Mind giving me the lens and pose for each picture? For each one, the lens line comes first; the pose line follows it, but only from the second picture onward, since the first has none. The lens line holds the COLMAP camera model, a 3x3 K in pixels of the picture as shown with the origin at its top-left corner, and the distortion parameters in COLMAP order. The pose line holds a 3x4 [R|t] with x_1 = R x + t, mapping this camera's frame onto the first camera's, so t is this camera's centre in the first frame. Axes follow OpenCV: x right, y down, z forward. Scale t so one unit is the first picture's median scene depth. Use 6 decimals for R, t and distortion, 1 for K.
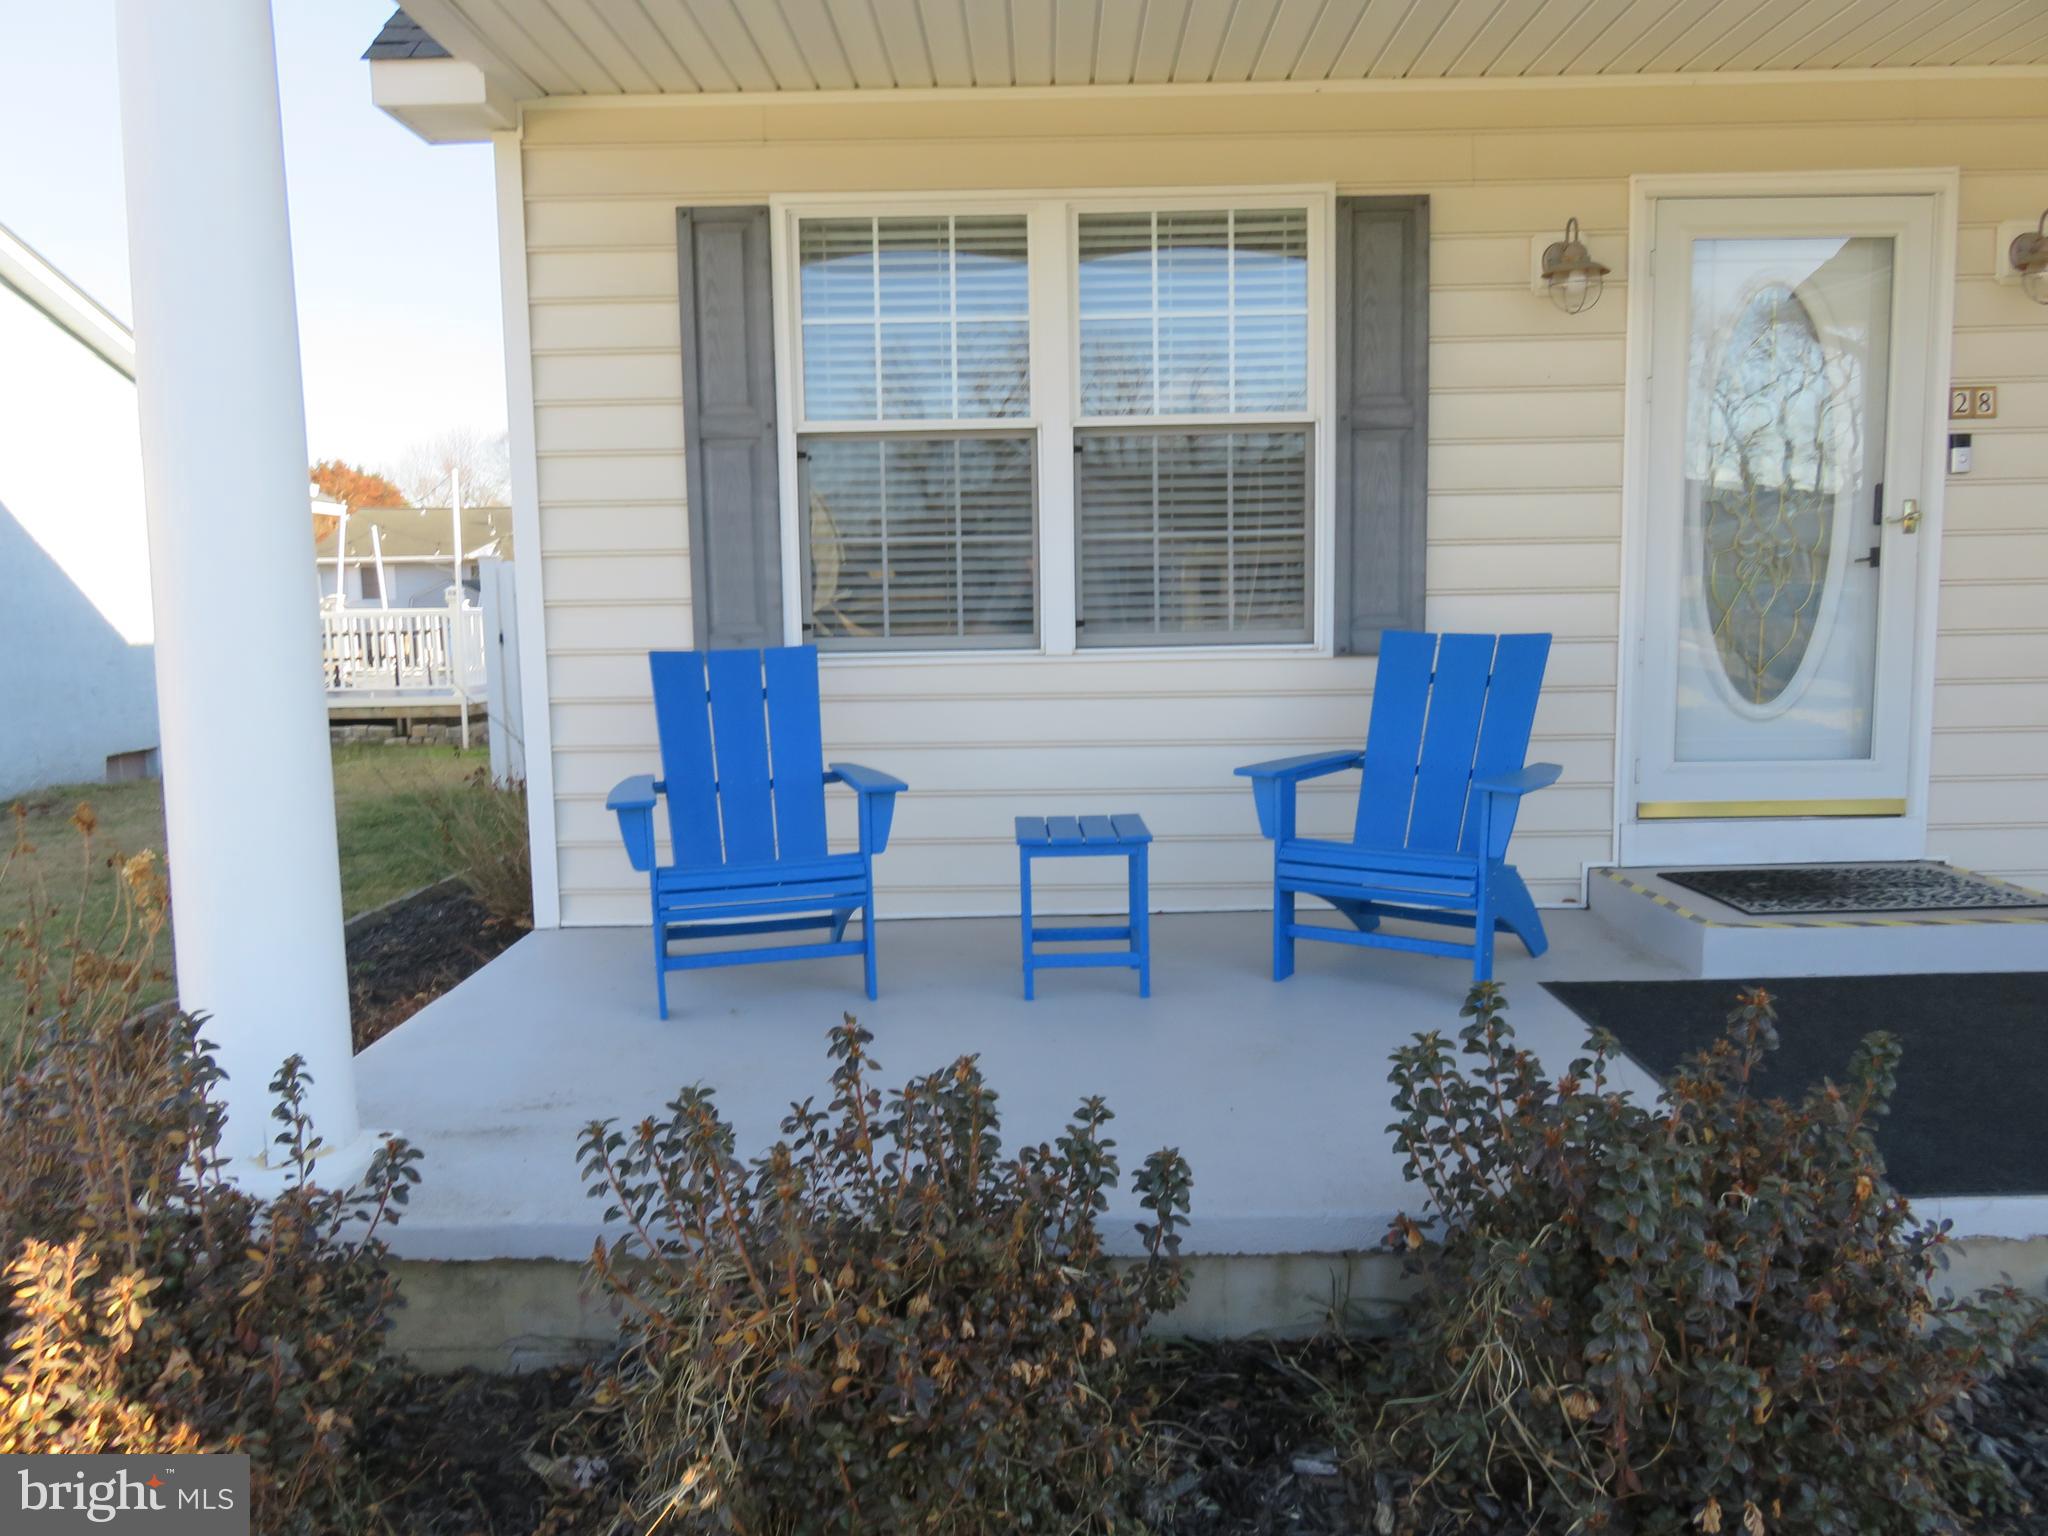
lens RADIAL K [[1545.8, 0, 1028.1], [0, 1545.8, 766.4], [0, 0, 1]] dist [-0.009146, -0.003543]
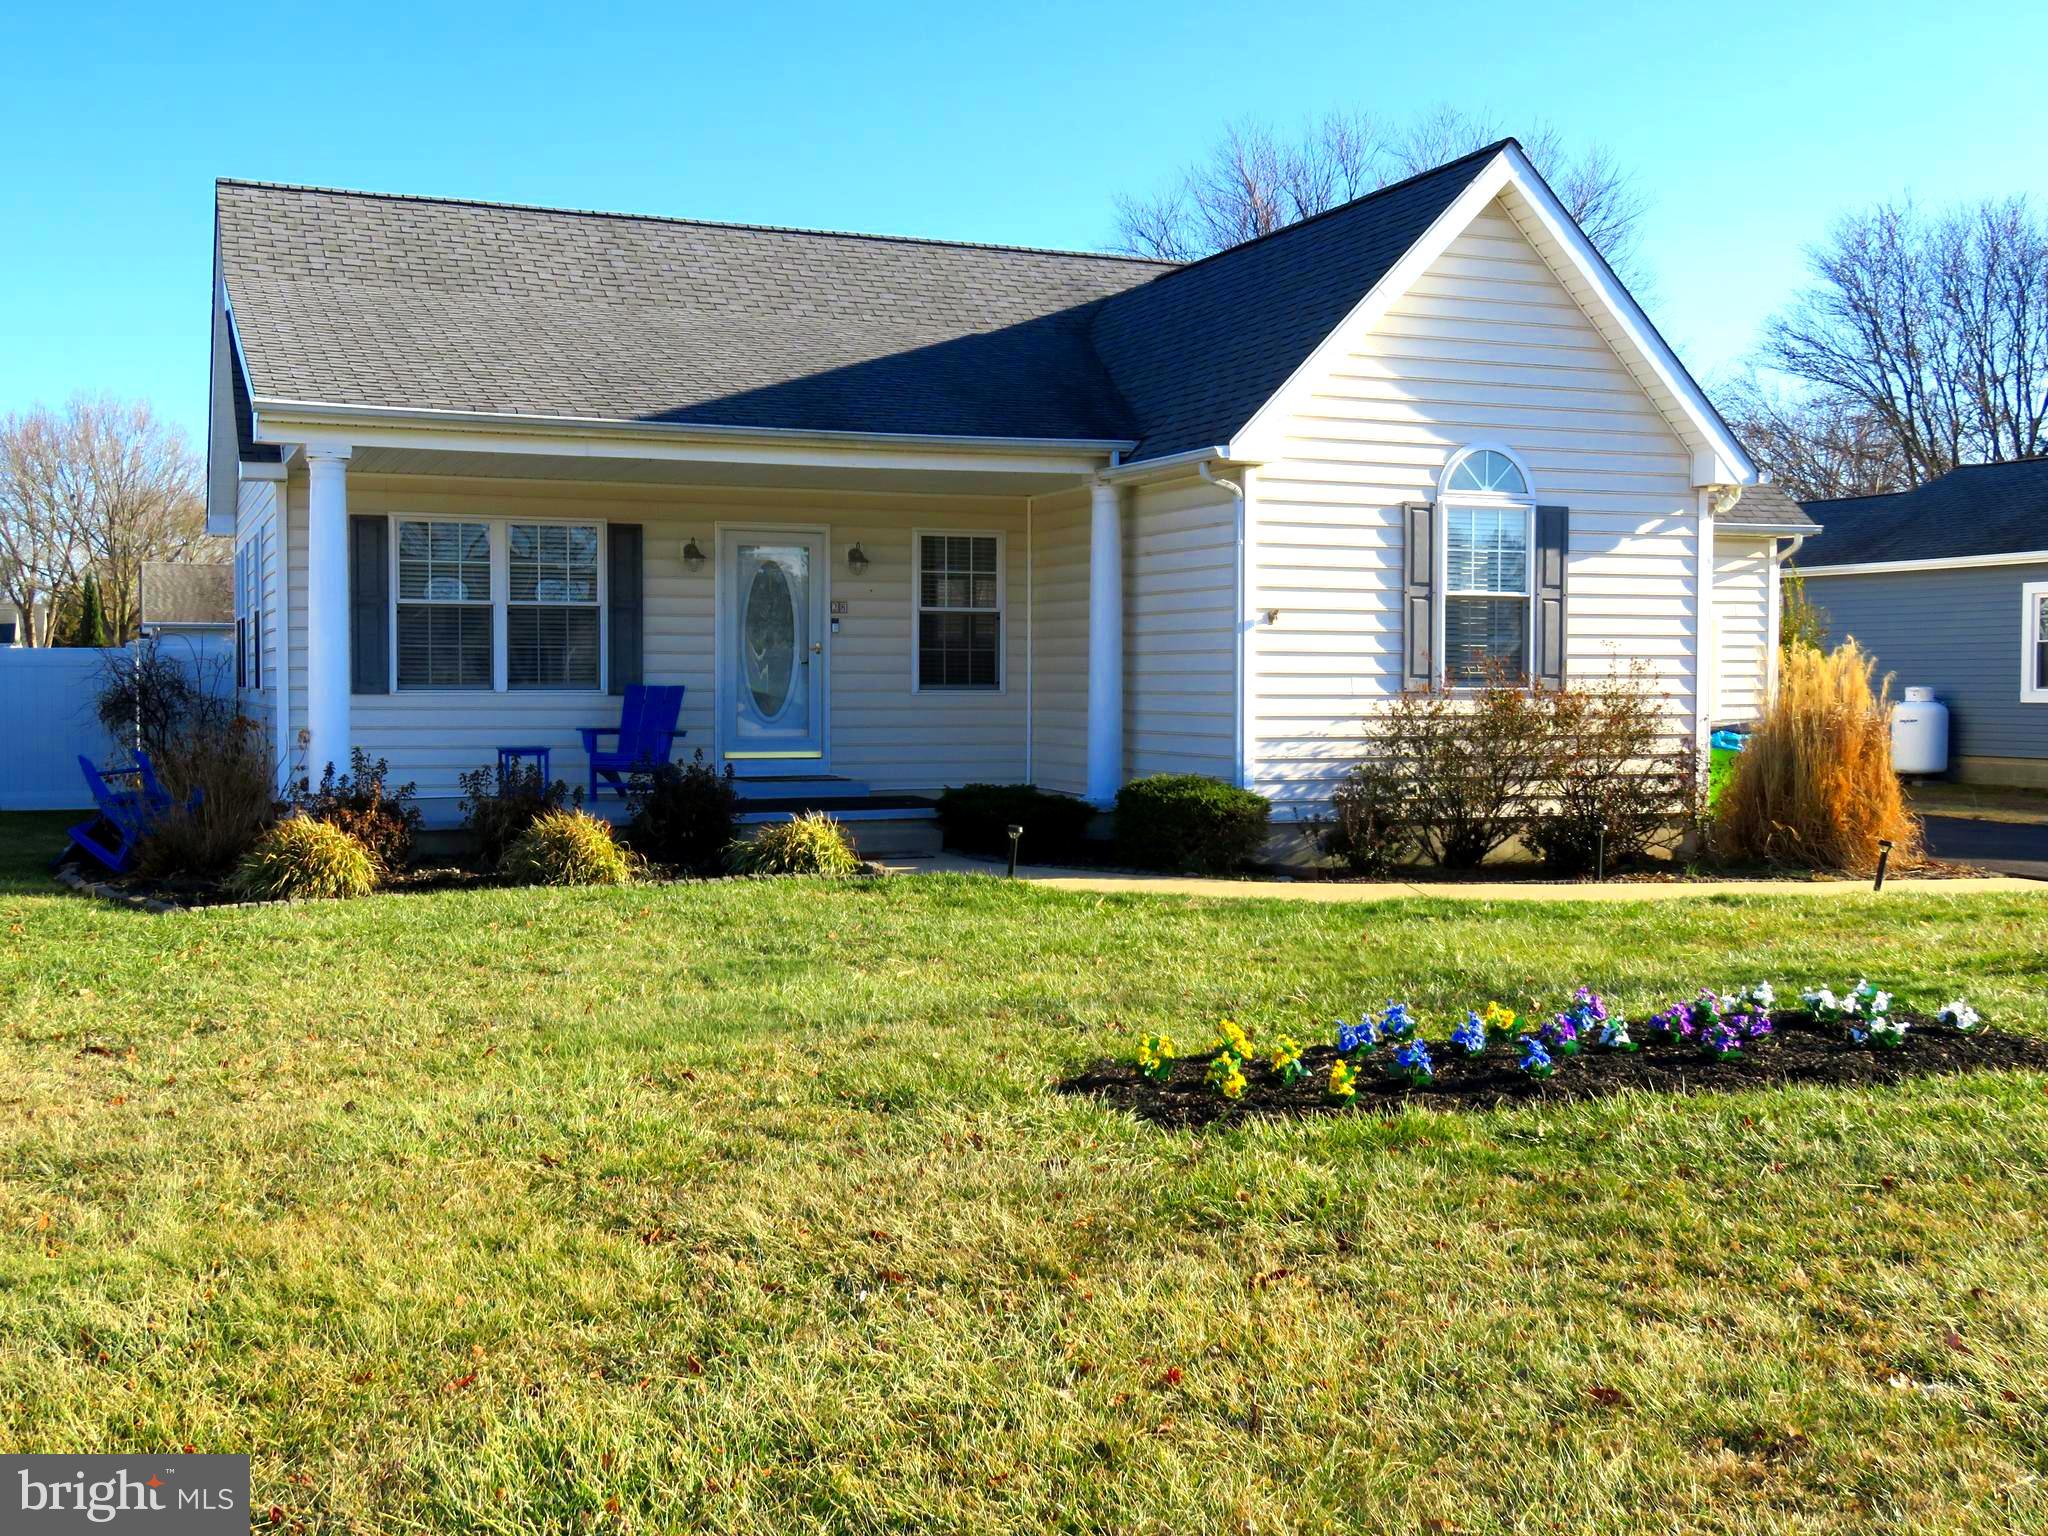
lens RADIAL K [[2191.1, 0, 1021.2], [0, 2191.1, 758.5], [0, 0, 1]] dist [-0.030019, 0.000000]
pose [[0.924508, 0.007144, 0.381095, -0.575720], [0.026651, 0.996166, -0.083330, 0.368475], [-0.380230, 0.087196, 0.920773, -2.709346]]
